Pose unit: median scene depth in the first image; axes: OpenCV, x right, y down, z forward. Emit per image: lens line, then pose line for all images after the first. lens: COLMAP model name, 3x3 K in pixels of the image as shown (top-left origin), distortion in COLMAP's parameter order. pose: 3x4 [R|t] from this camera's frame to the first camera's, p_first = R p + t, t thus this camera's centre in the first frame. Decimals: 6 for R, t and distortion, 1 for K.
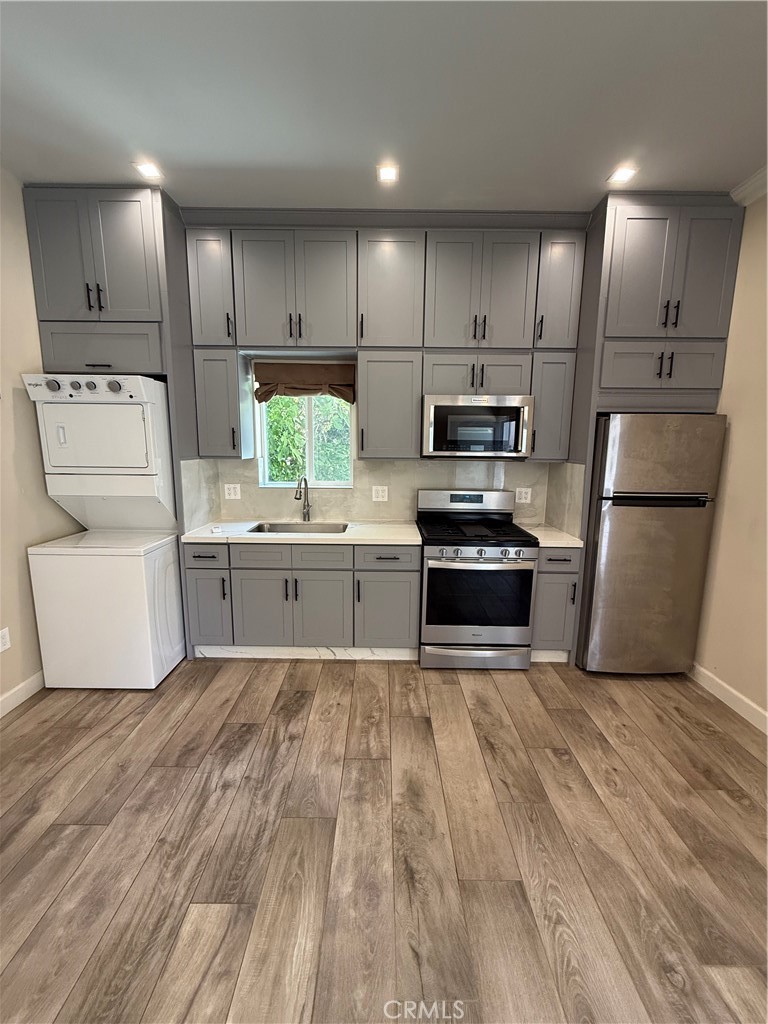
lens RADIAL K [[407.6, 0, 383.2], [0, 407.6, 509.9], [0, 0, 1]] dist [-0.000903, 0.000307]
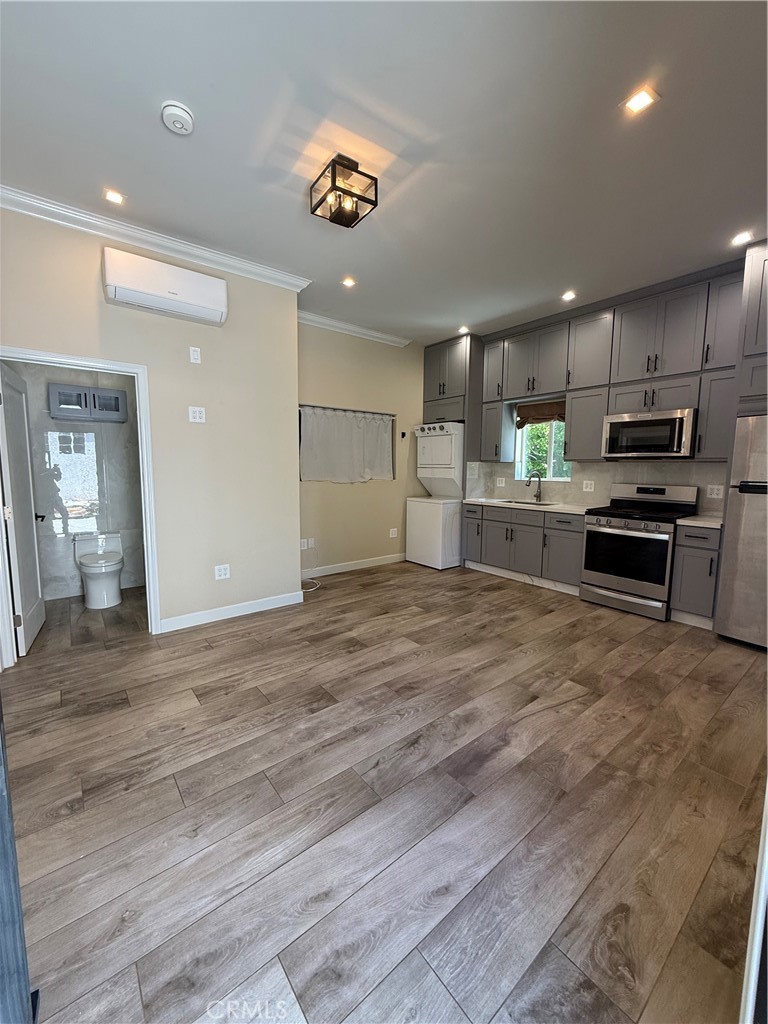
lens RADIAL K [[407.6, 0, 383.2], [0, 407.6, 509.9], [0, 0, 1]] dist [-0.000903, 0.000307]
pose [[0.622099, 0.077876, -0.779056, 0.875750], [-0.126235, 0.991999, -0.001641, 0.179319], [0.772695, 0.099365, 0.626953, -0.578320]]
